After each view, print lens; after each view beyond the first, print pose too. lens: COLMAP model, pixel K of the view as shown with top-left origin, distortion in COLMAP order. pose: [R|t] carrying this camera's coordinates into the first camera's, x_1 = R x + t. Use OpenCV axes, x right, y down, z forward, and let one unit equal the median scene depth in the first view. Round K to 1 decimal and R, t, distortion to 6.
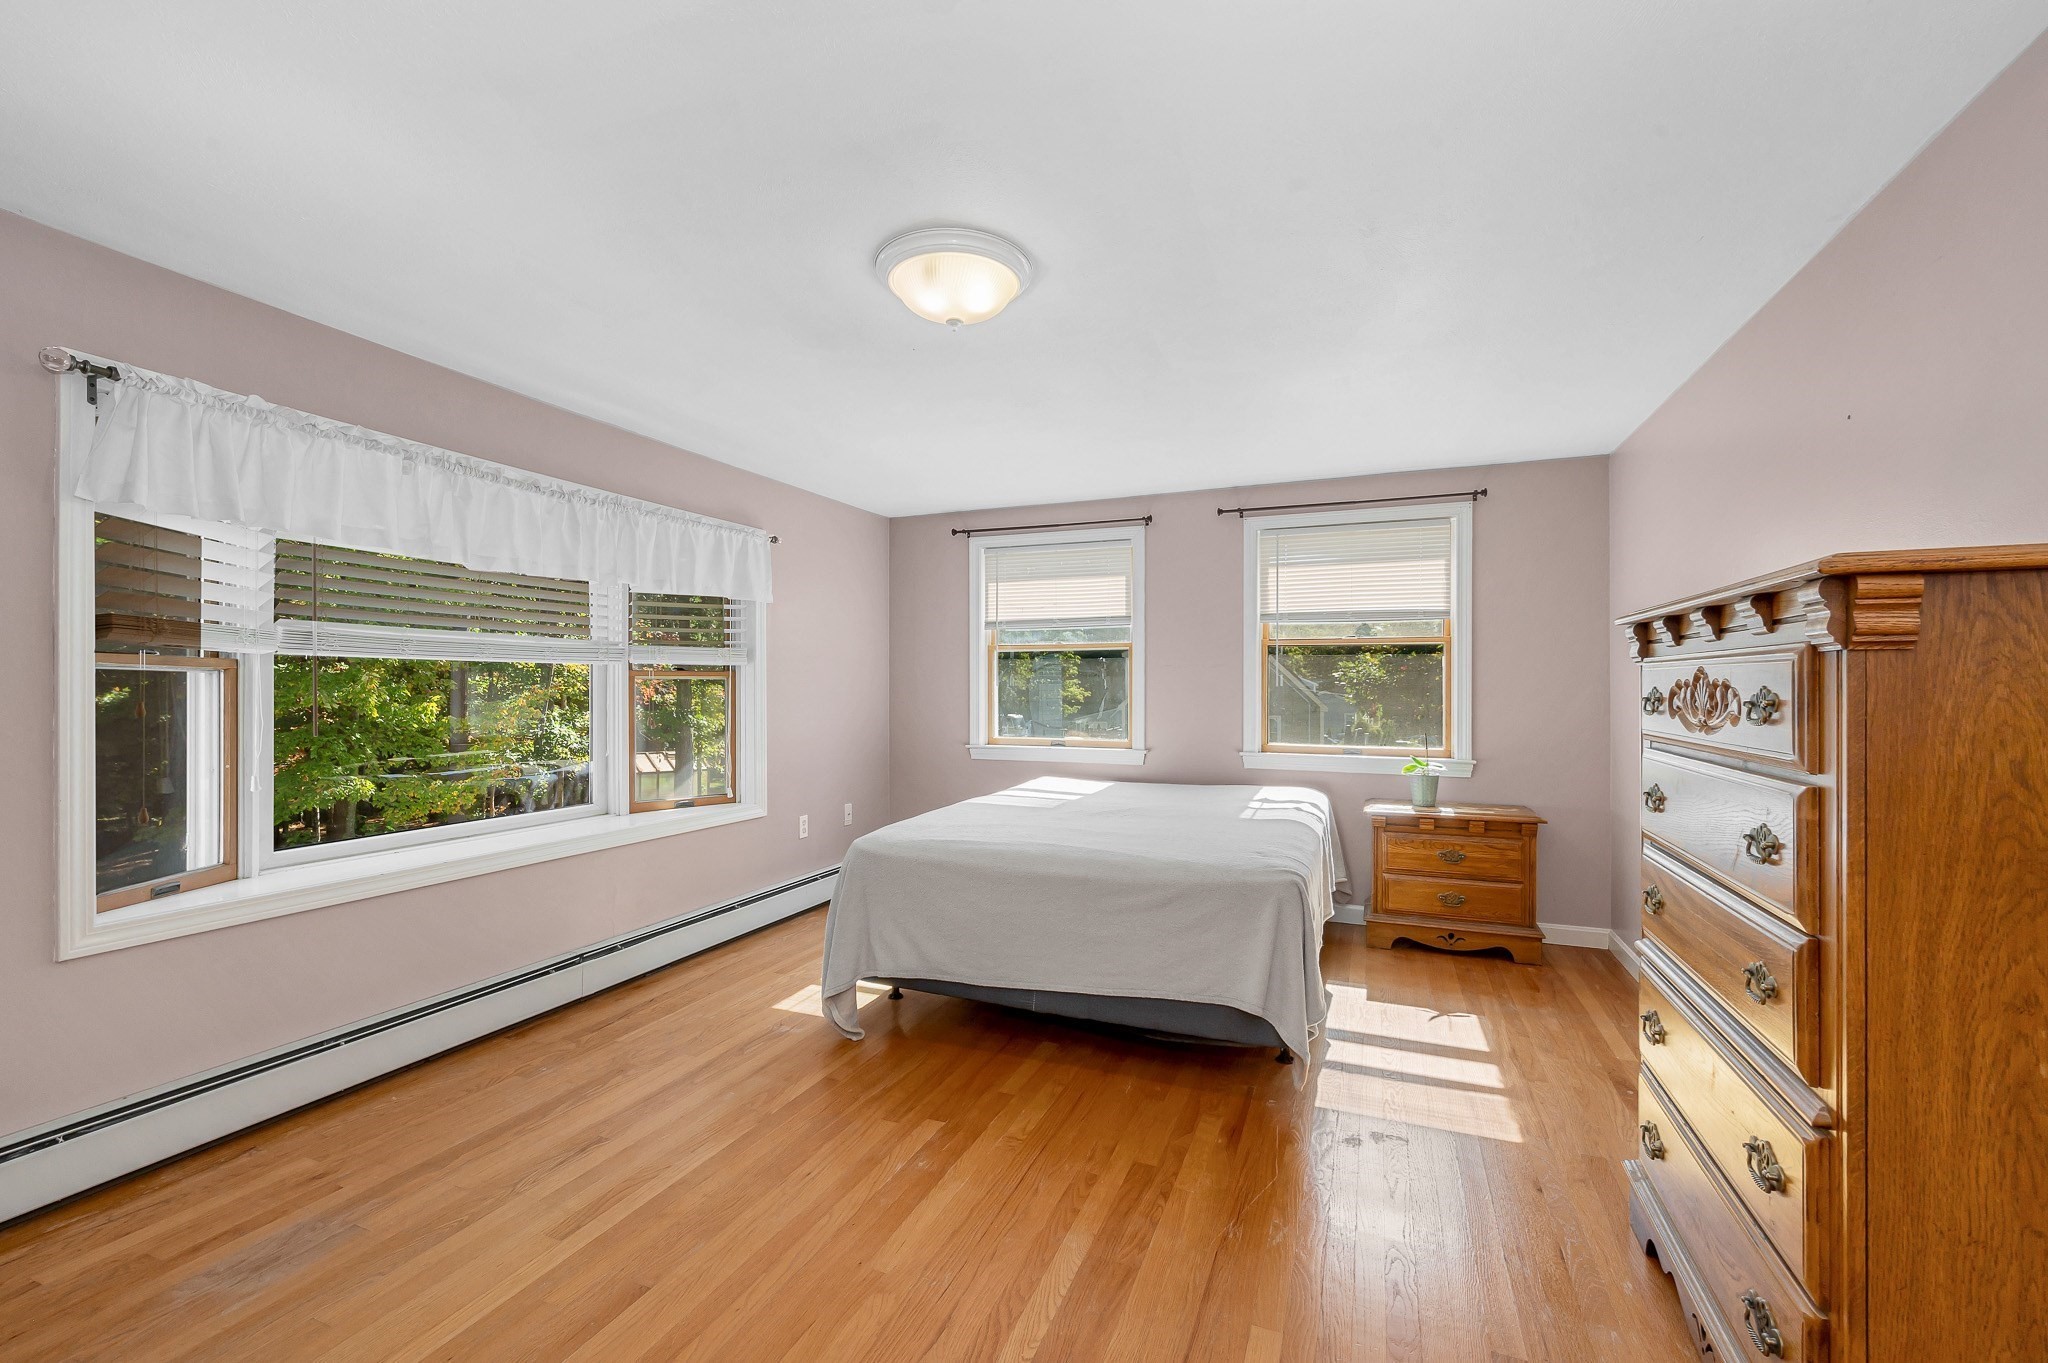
lens RADIAL K [[841.3, 0, 1028.2], [0, 841.3, 688.1], [0, 0, 1]] dist [-0.003743, -0.000116]
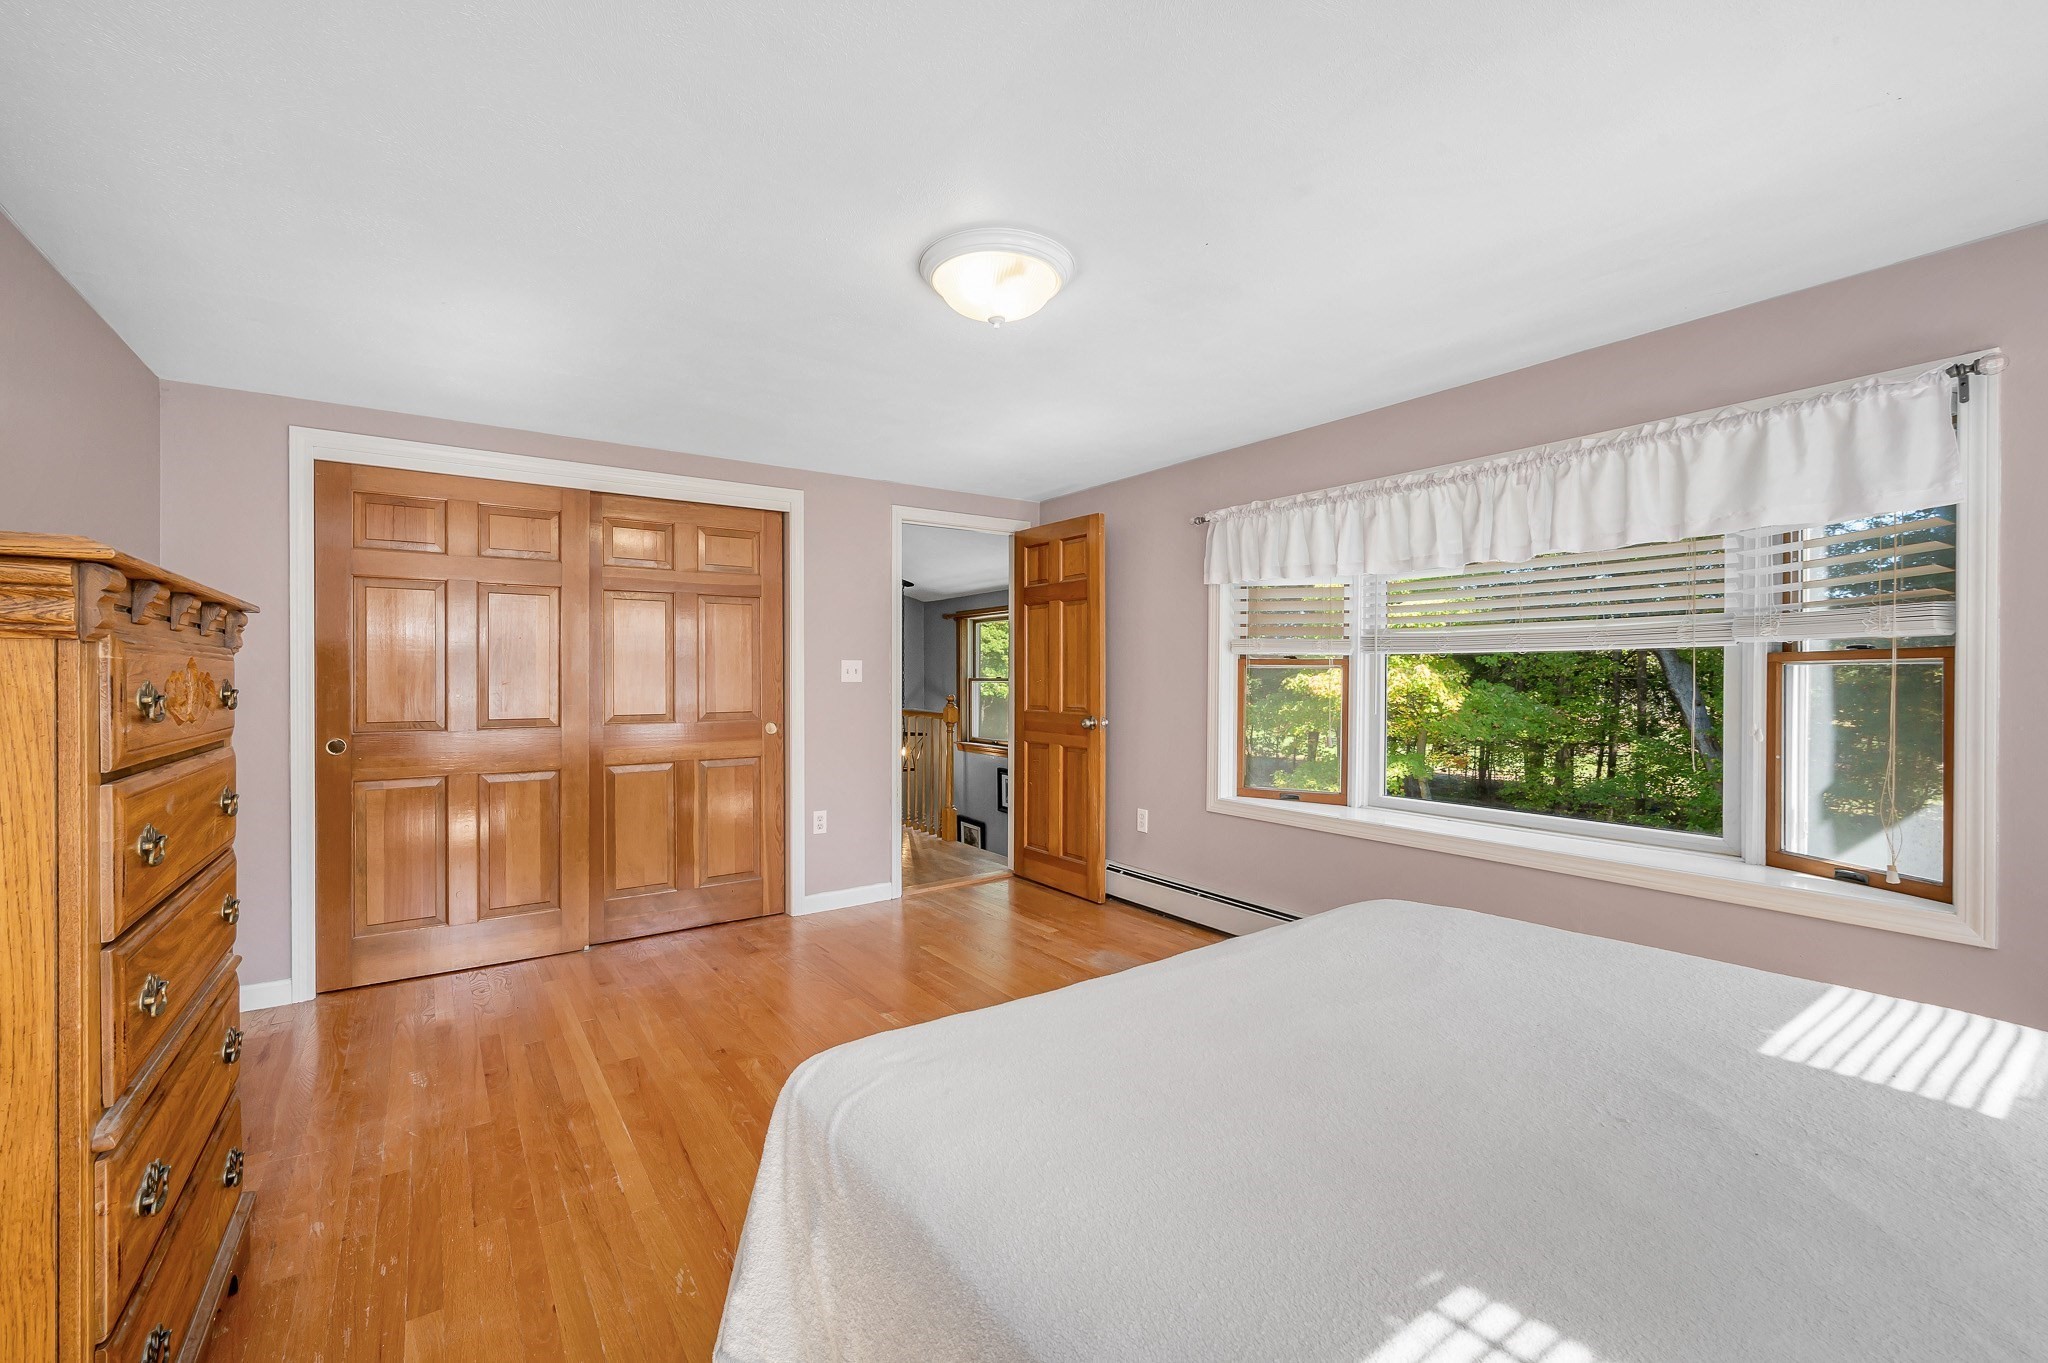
lens RADIAL K [[841.3, 0, 1023.1], [0, 841.3, 678.4], [0, 0, 1]] dist [-0.003743, -0.000116]
pose [[-0.525635, 0.013280, -0.850606, 0.556696], [0.010798, 0.999902, 0.008939, -0.017127], [0.850641, -0.004486, -0.525727, 1.143712]]
